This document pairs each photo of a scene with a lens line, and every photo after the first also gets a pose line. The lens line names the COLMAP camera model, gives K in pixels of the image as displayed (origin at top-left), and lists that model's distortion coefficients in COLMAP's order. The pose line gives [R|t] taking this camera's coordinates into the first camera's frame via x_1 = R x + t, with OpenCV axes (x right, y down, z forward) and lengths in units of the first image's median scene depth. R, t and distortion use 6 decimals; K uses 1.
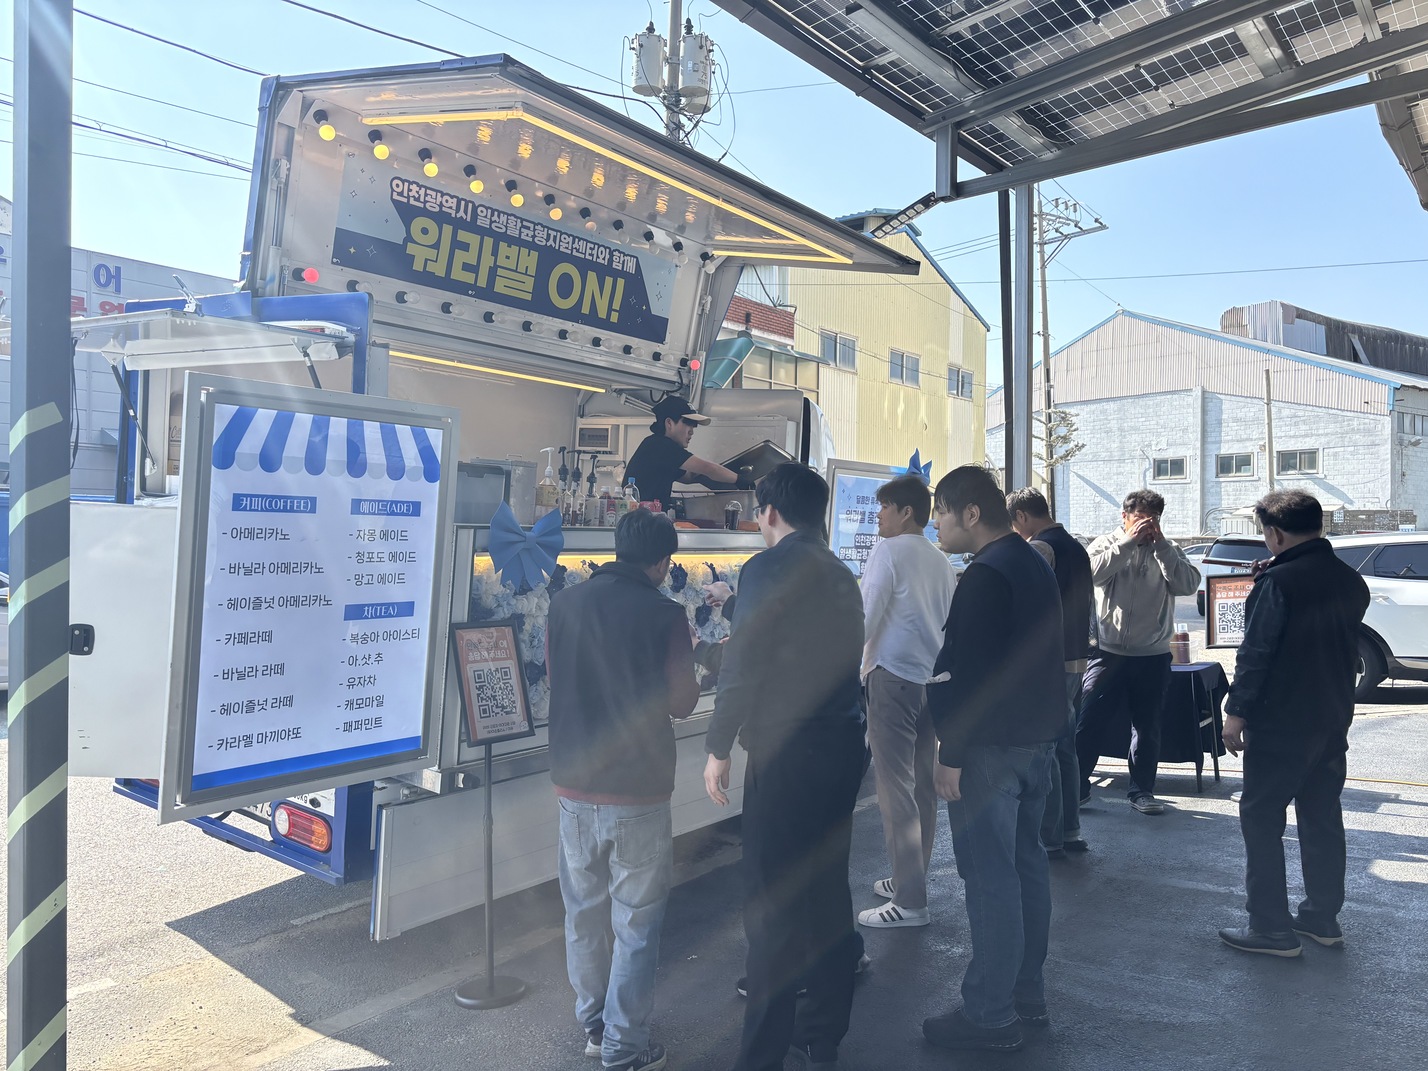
lens RADIAL K [[1068.5, 0, 719.1], [0, 1068.5, 539.5], [0, 0, 1]] dist [0.030580, -0.020646]
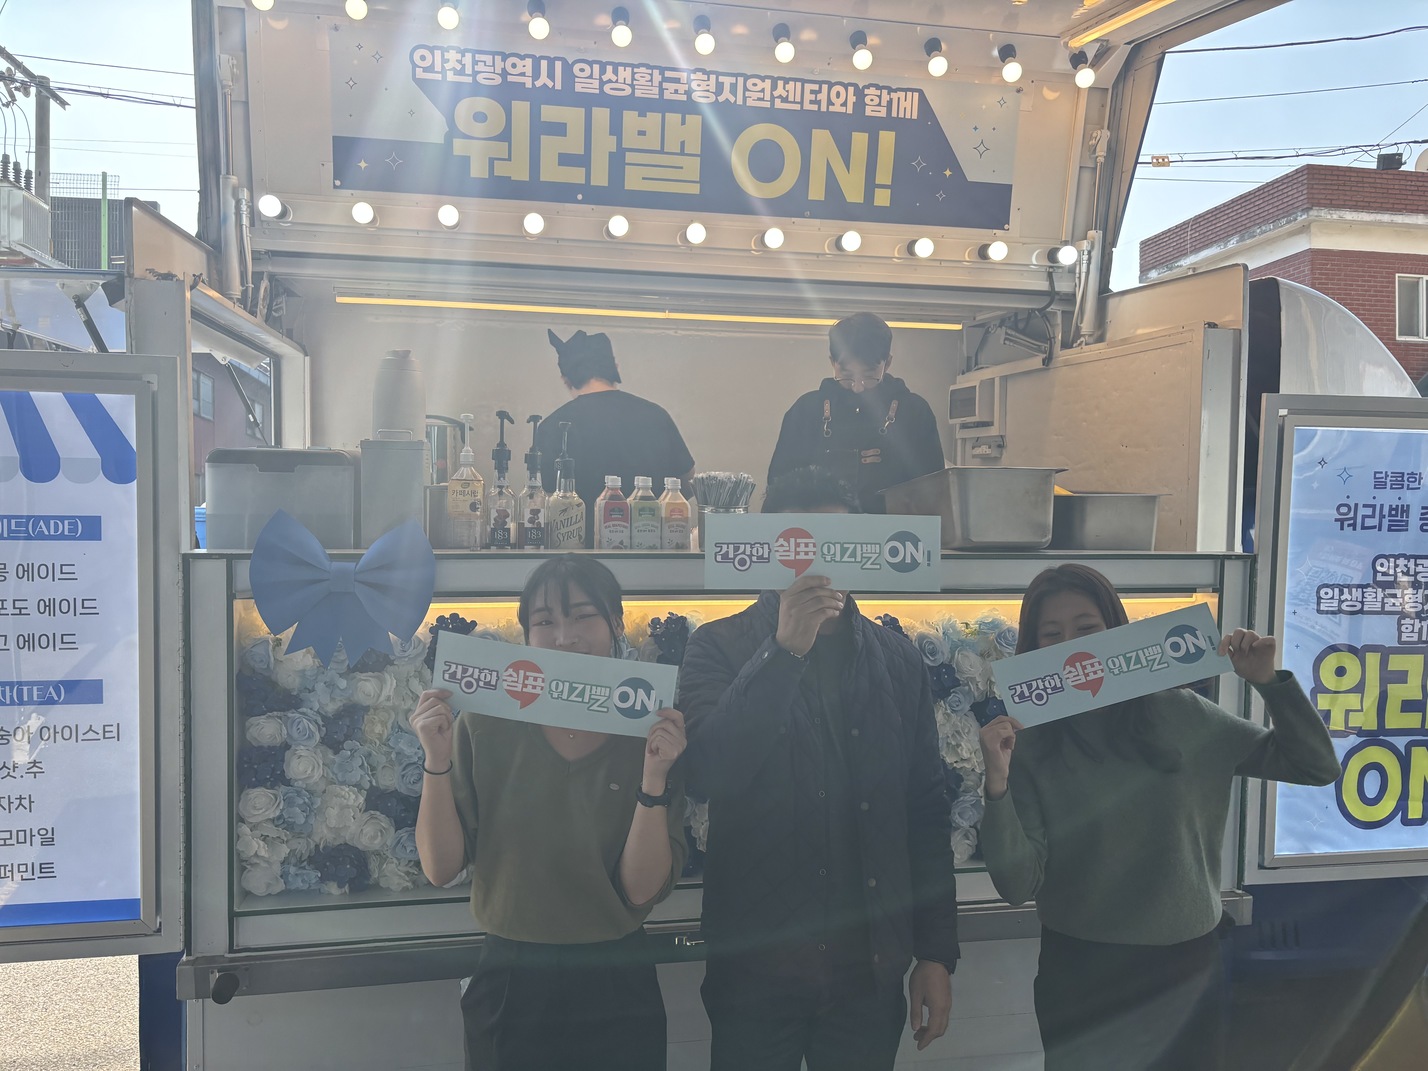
lens RADIAL K [[1068.5, 0, 712.8], [0, 1068.5, 529.8], [0, 0, 1]] dist [0.030580, -0.020646]
pose [[0.734216, -0.011748, -0.678814, 0.285632], [0.002880, 0.999895, -0.014191, -0.013039], [0.678910, 0.008464, 0.734173, 0.575376]]
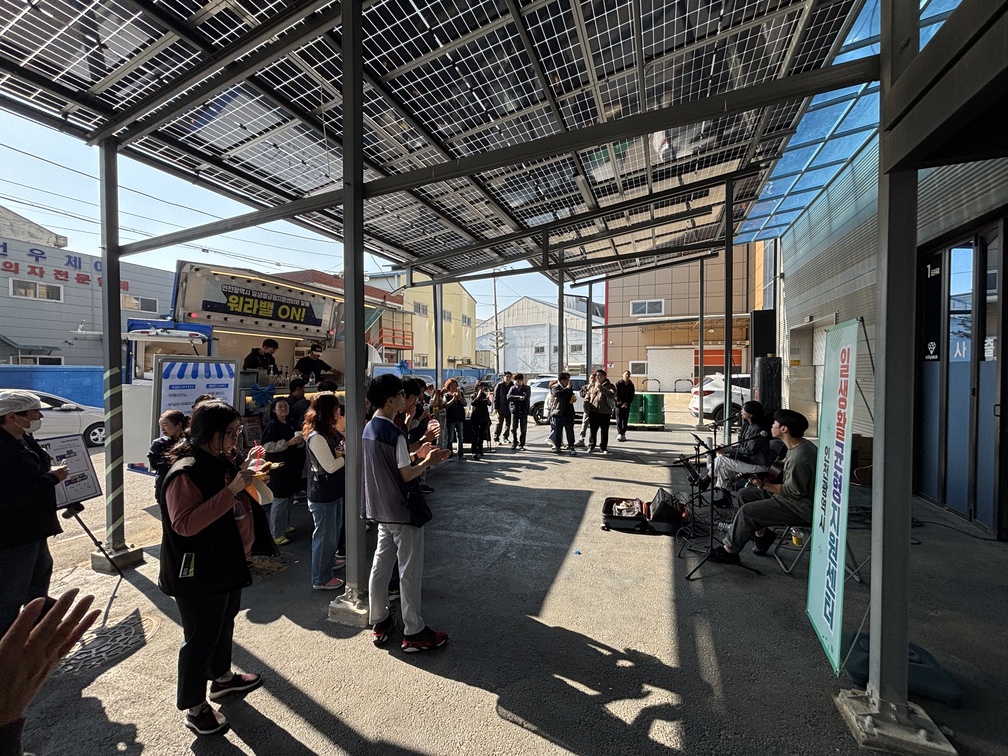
lens RADIAL K [[407.1, 0, 501.3], [0, 407.1, 378.8], [0, 0, 1]] dist [0.001695, 0.000766]
pose [[0.964799, -0.006058, 0.262919, 0.191394], [0.001841, 0.999866, 0.016283, -0.053883], [-0.262982, -0.015226, 0.964680, -0.443816]]
